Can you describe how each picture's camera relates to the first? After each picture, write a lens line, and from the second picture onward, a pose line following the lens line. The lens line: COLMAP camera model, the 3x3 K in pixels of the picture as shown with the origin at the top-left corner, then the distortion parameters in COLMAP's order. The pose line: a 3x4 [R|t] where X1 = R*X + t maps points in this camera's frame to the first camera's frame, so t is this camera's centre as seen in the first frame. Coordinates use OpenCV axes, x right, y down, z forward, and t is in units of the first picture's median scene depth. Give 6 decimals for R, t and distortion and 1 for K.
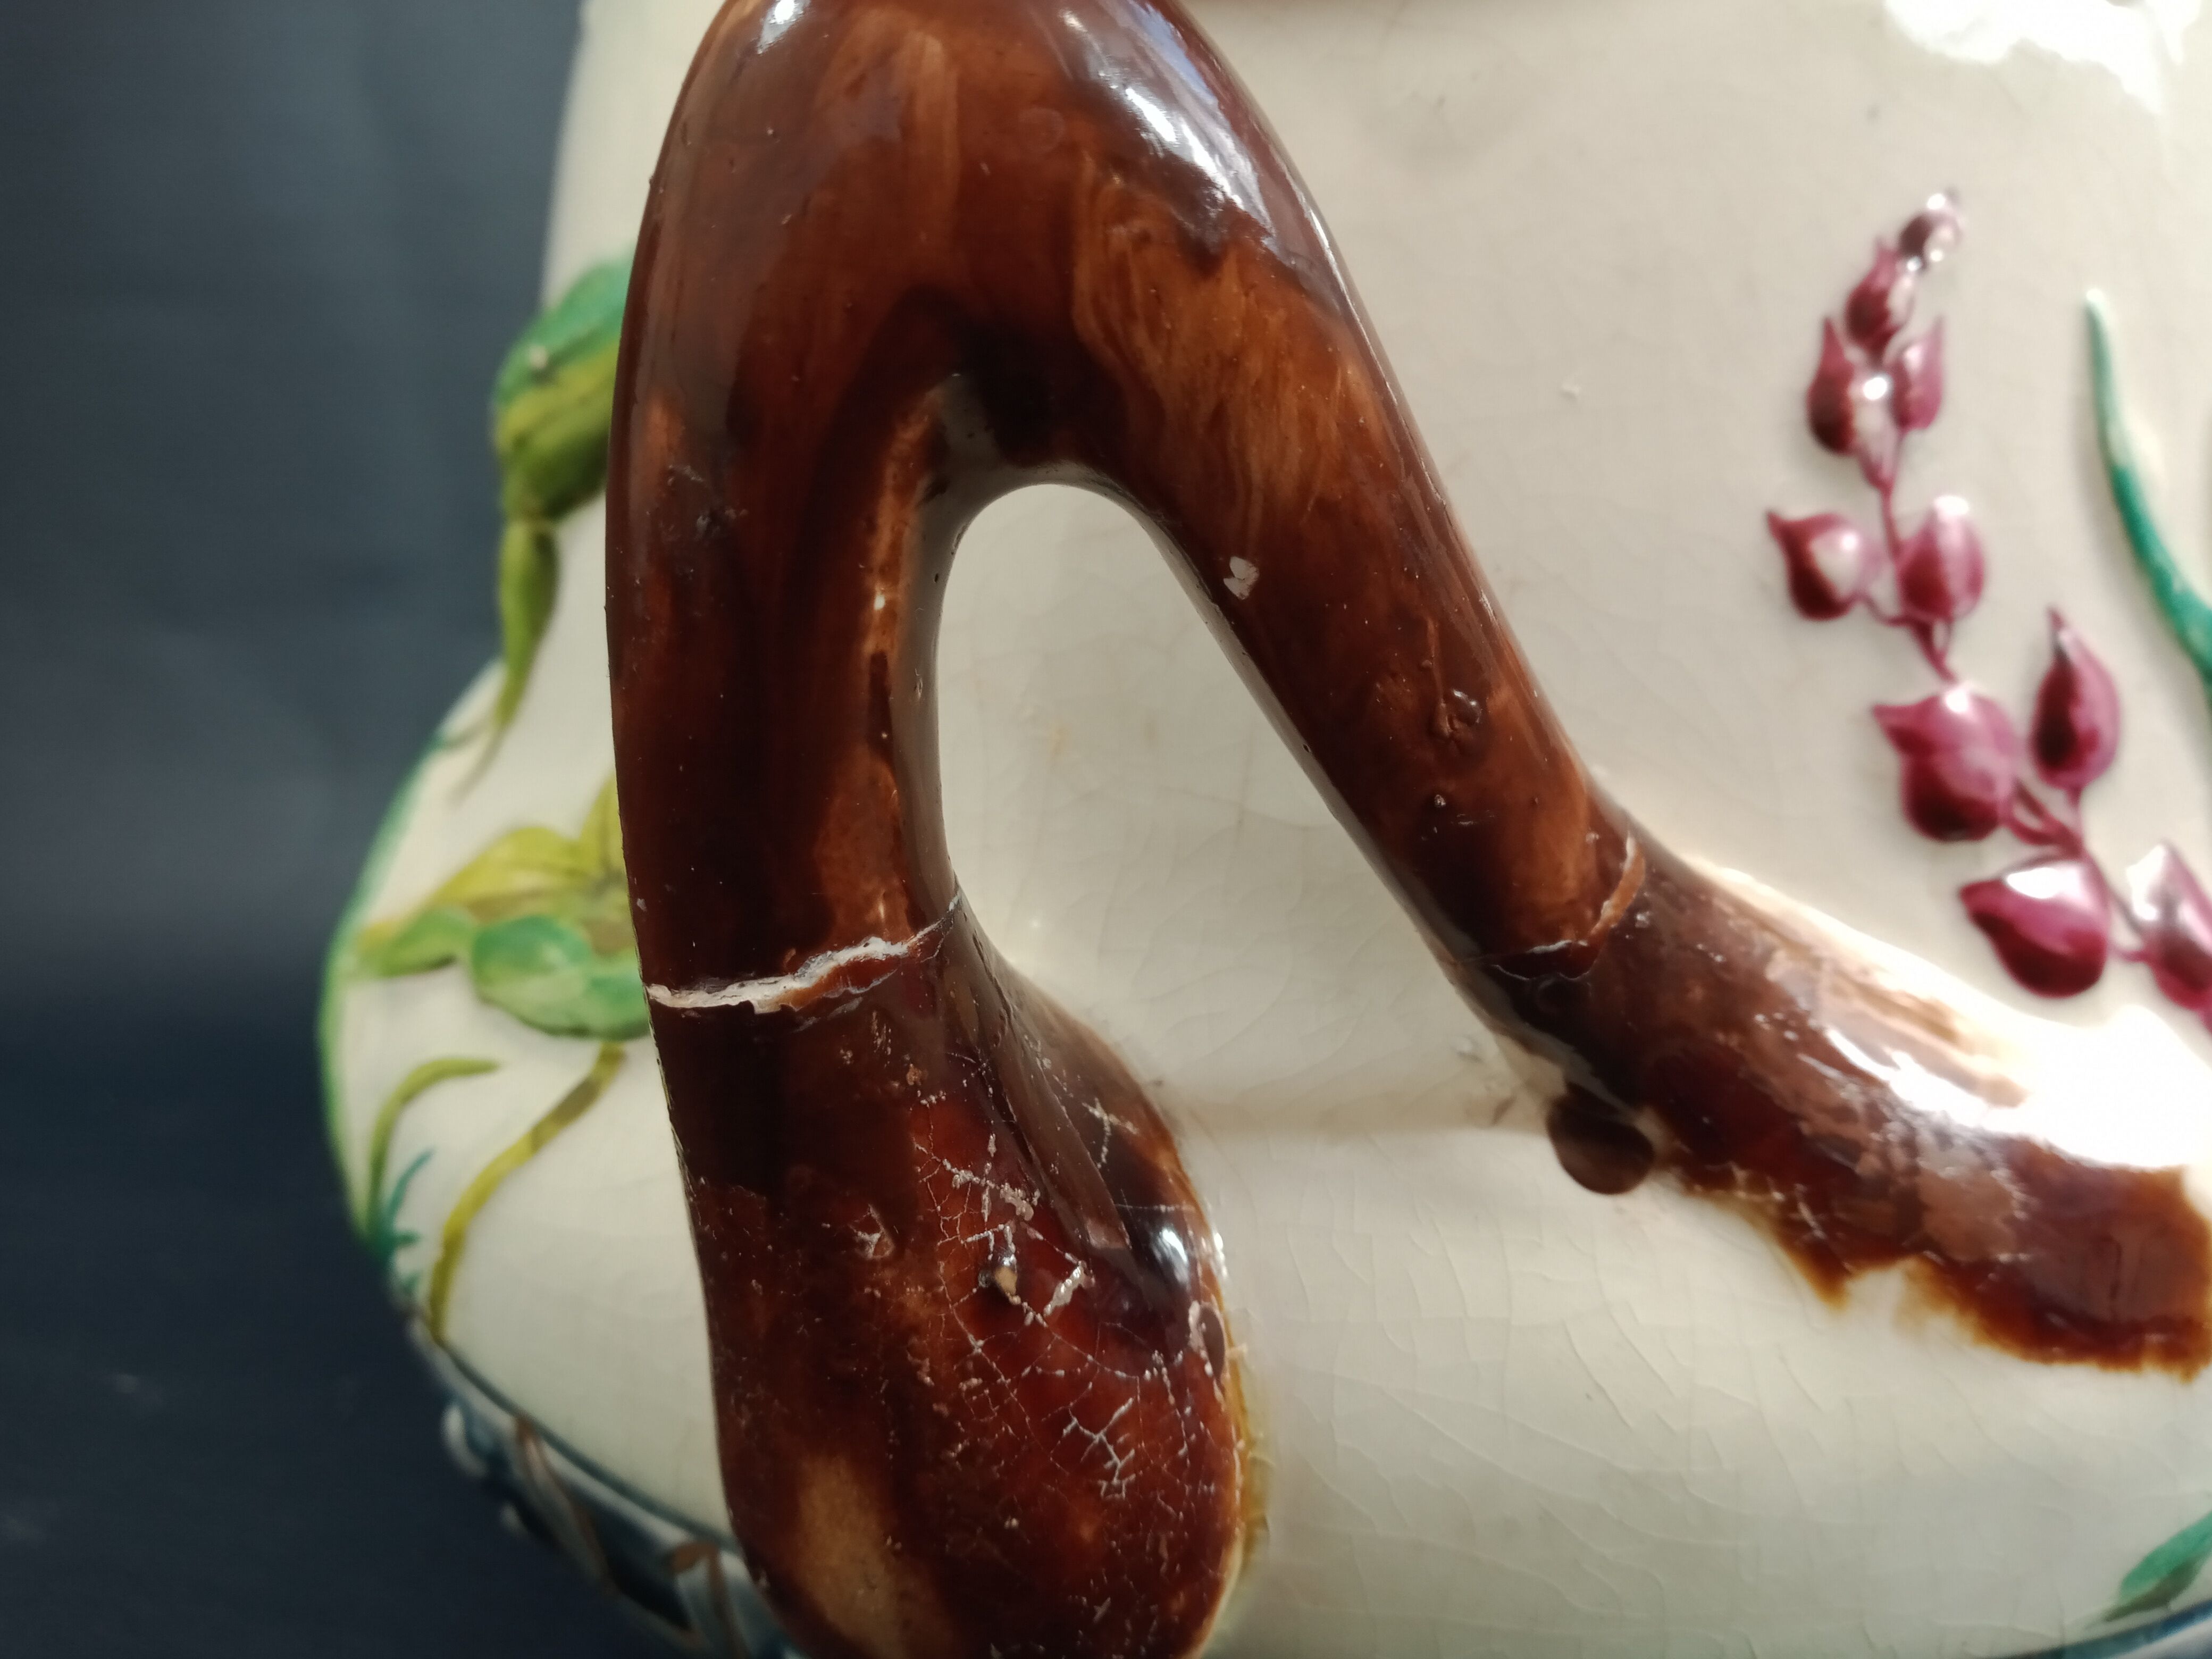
lens RADIAL K [[1732.8, 0, 1104.6], [0, 1732.8, 841.9], [0, 0, 1]] dist [-0.025409, -0.027736]
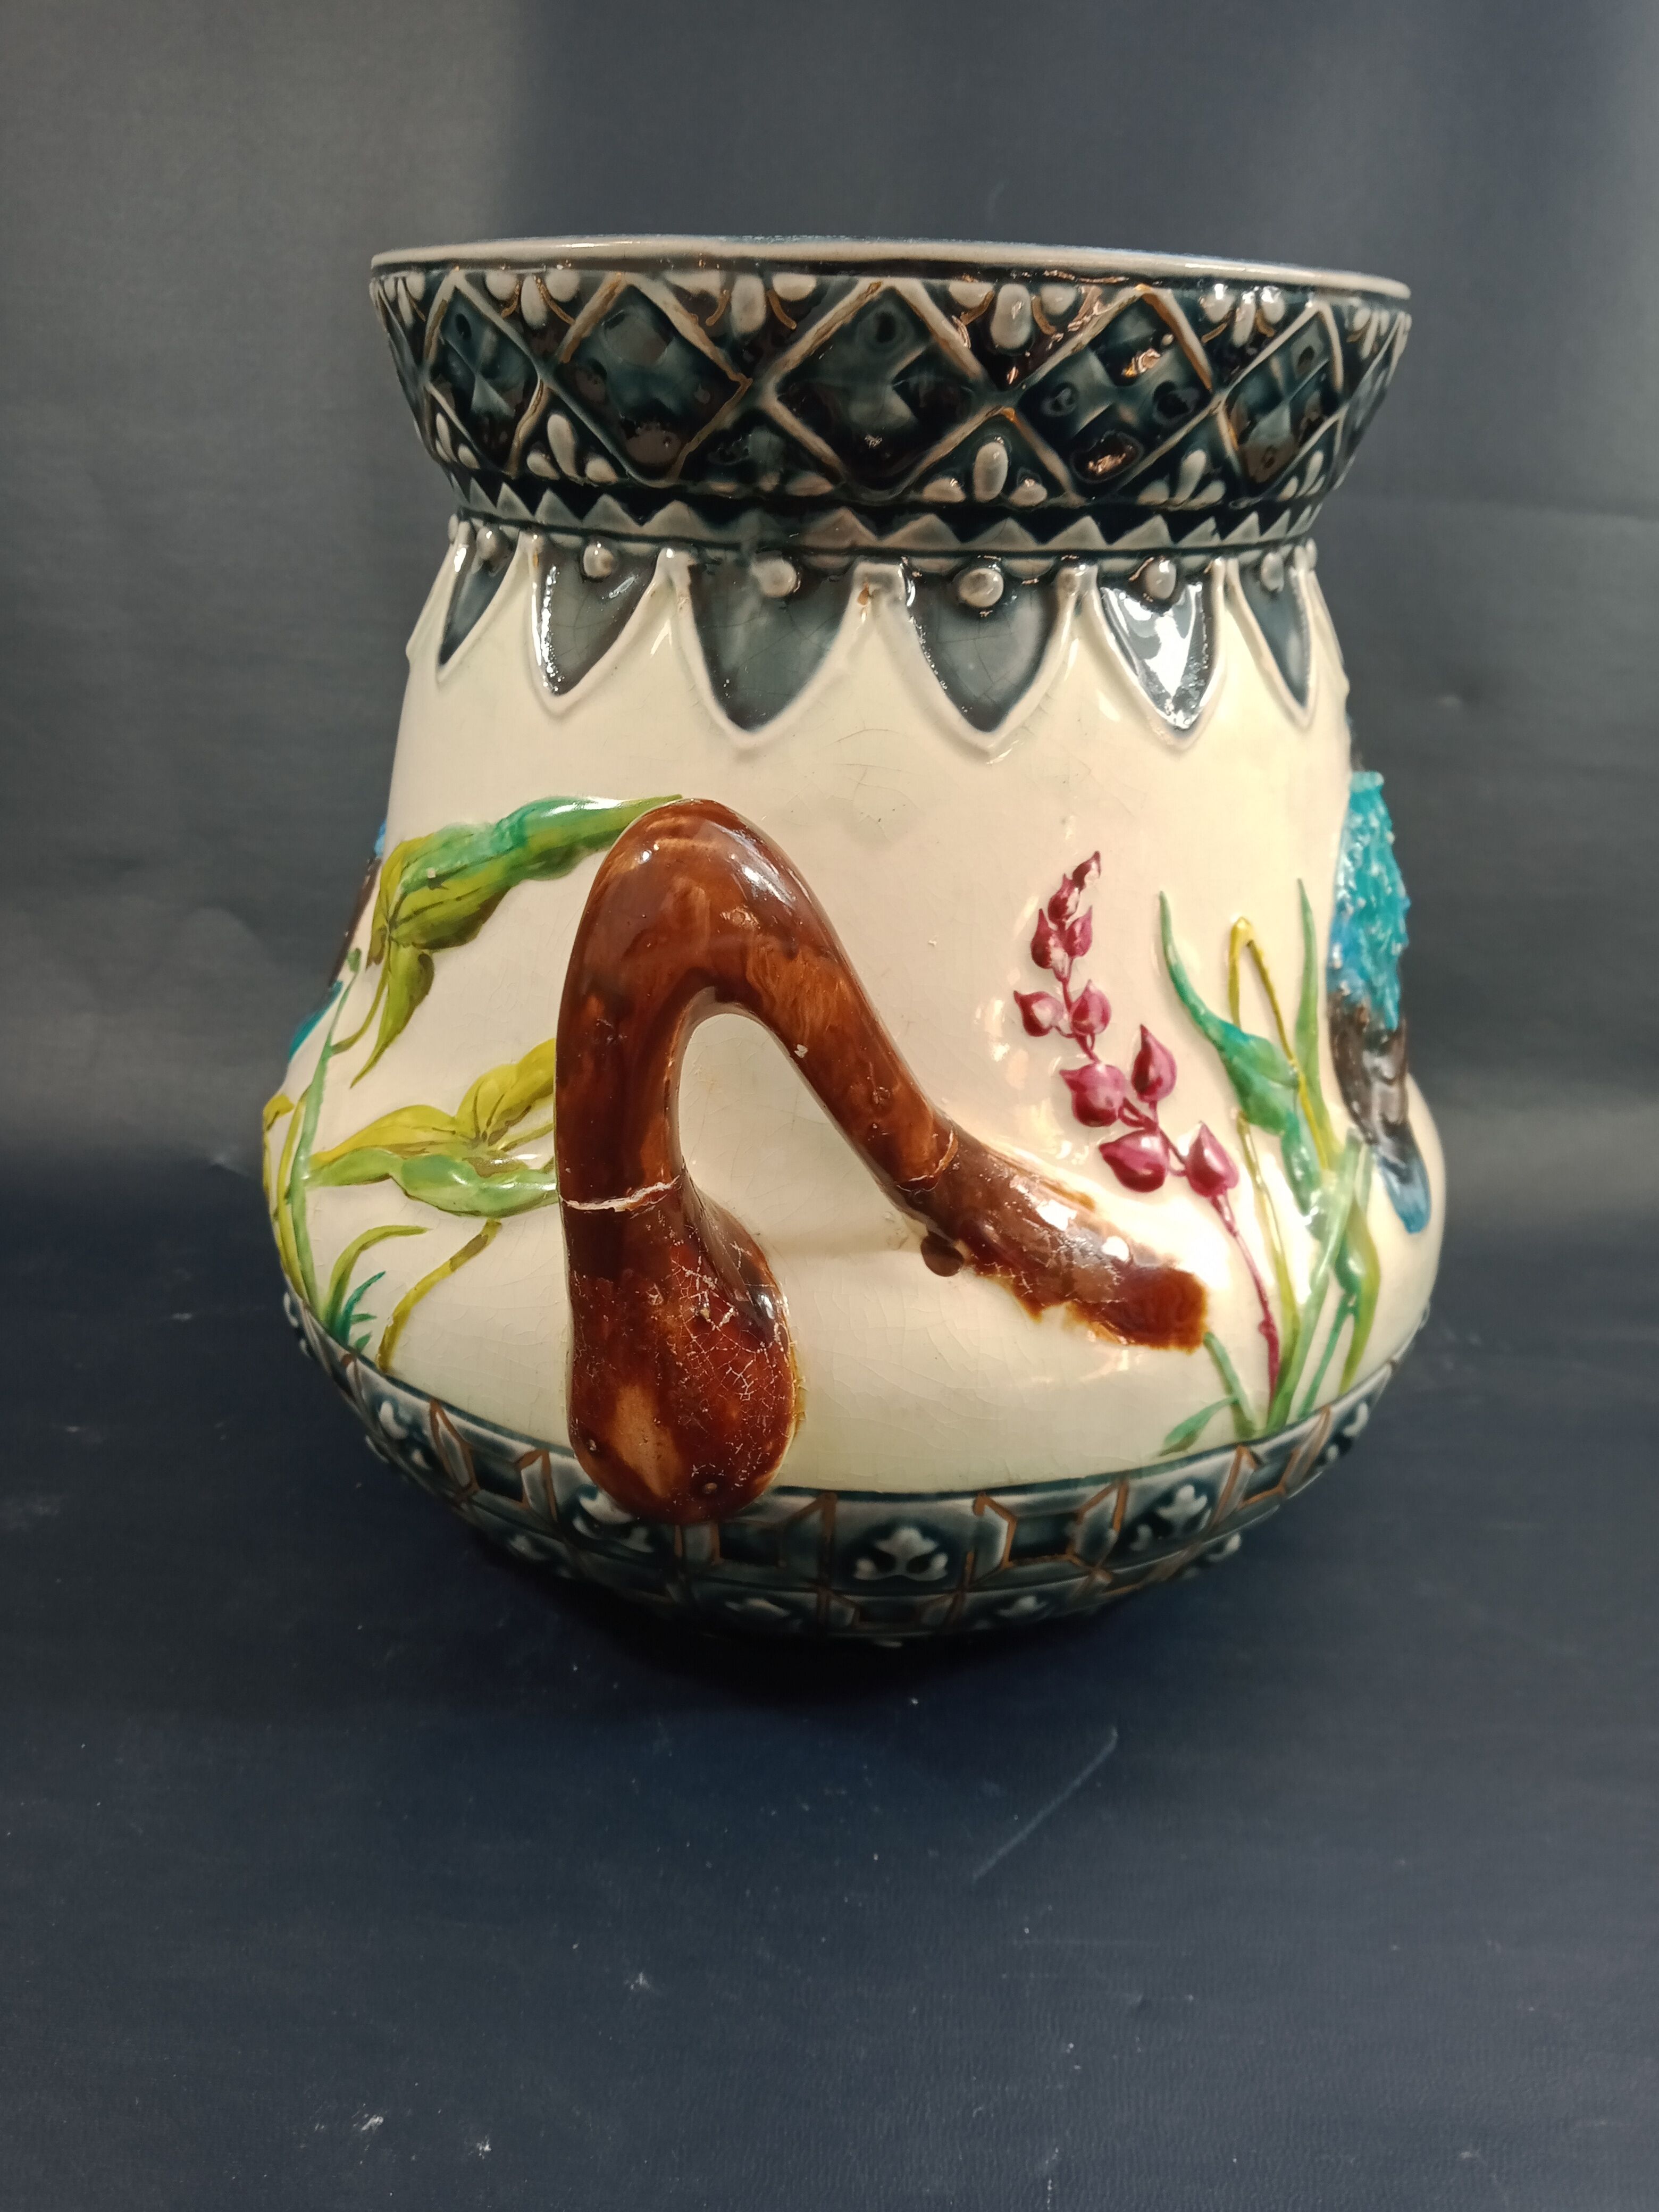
lens RADIAL K [[1732.8, 0, 821.3], [0, 1732.8, 1143.0], [0, 0, 1]] dist [-0.025409, -0.027736]
pose [[0.991379, -0.010066, 0.130635, -0.196155], [-0.002469, 0.995432, 0.095436, -0.214346], [-0.130999, -0.094936, 0.986826, -1.358846]]
